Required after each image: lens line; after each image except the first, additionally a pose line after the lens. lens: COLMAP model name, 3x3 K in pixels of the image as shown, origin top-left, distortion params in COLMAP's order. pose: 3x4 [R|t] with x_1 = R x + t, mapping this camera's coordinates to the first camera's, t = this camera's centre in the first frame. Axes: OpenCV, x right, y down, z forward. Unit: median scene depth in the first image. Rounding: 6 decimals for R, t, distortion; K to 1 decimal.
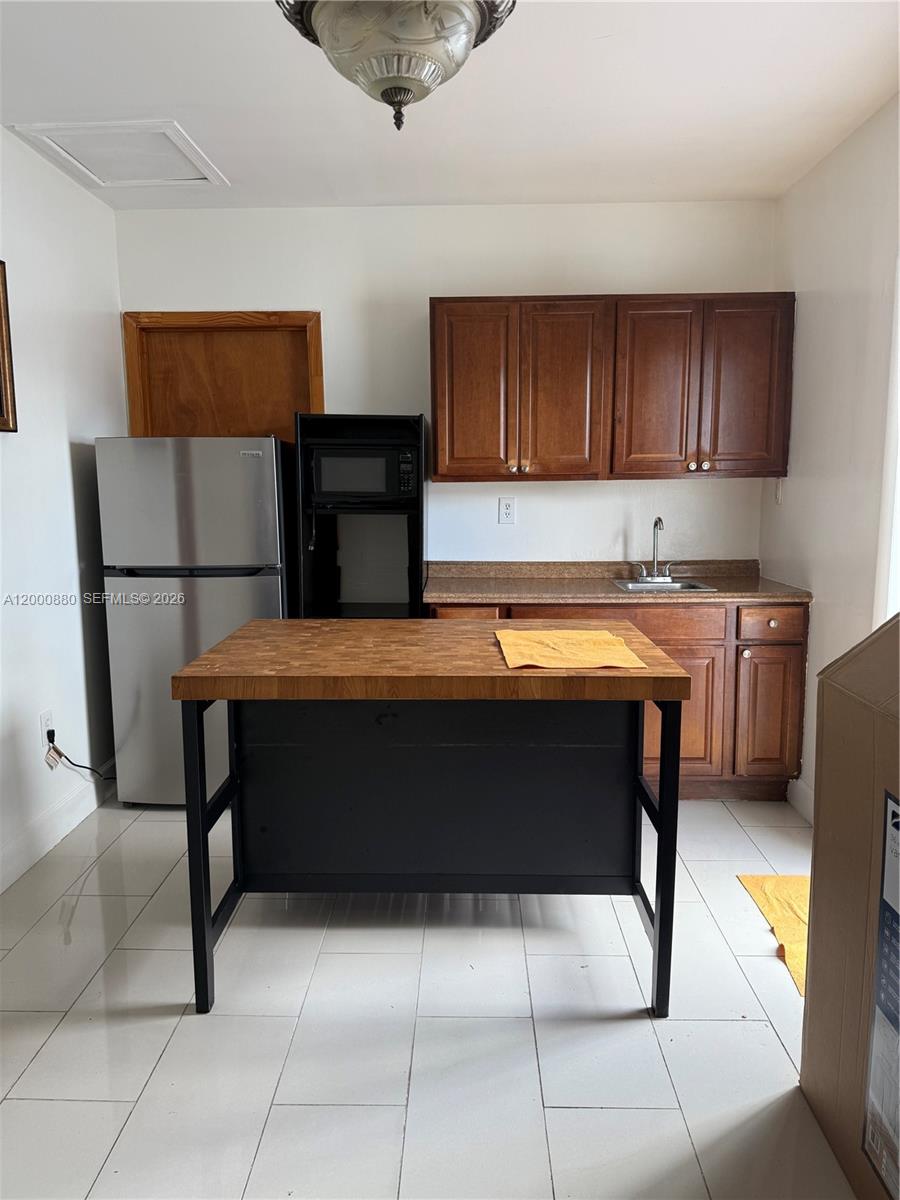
lens RADIAL K [[835.0, 0, 450.0], [0, 835.0, 600.0], [0, 0, 1]] dist [0.119505, -0.193984]
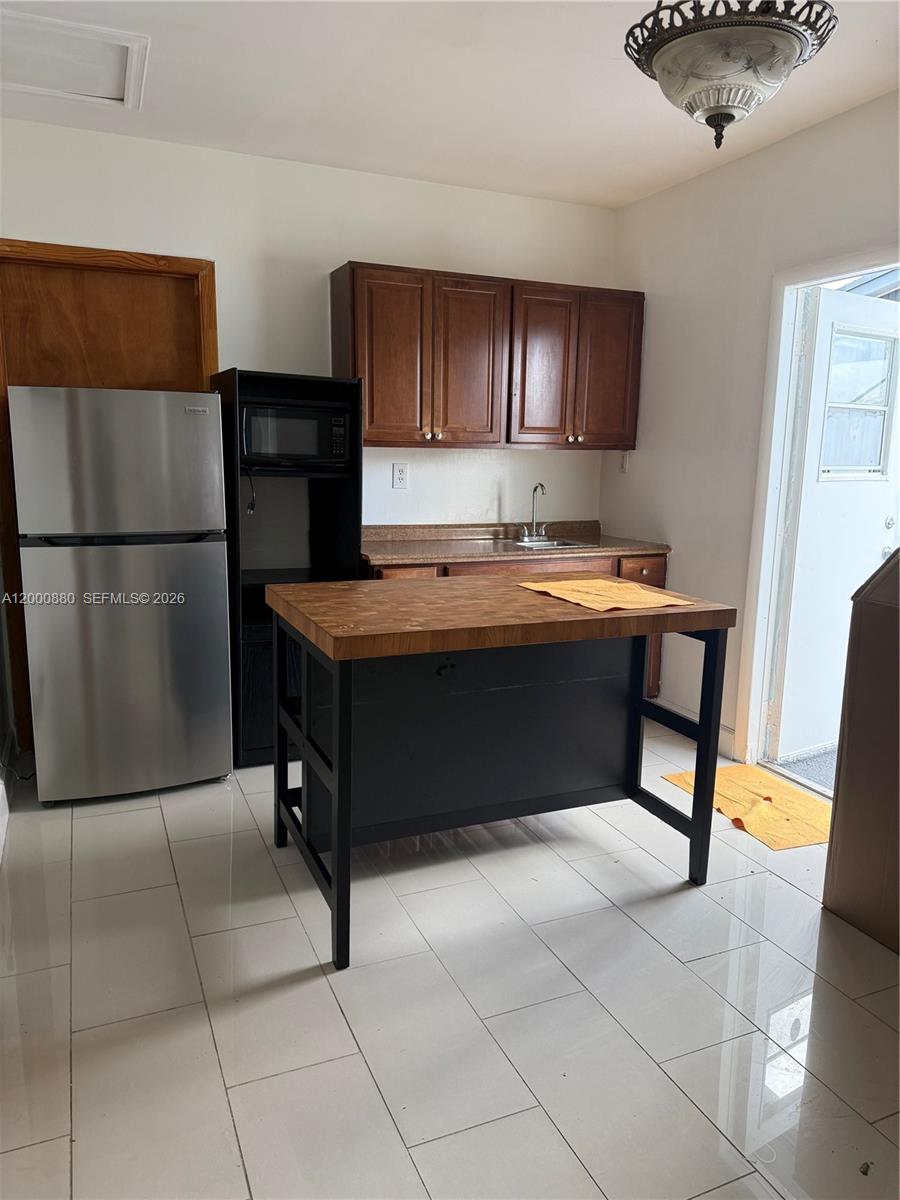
lens RADIAL K [[835.0, 0, 450.0], [0, 835.0, 600.0], [0, 0, 1]] dist [0.119505, -0.193984]
pose [[0.909414, -0.052130, 0.412612, -0.350508], [0.036821, 0.998309, 0.044974, 0.003607], [-0.414259, -0.025707, 0.909796, 0.021736]]
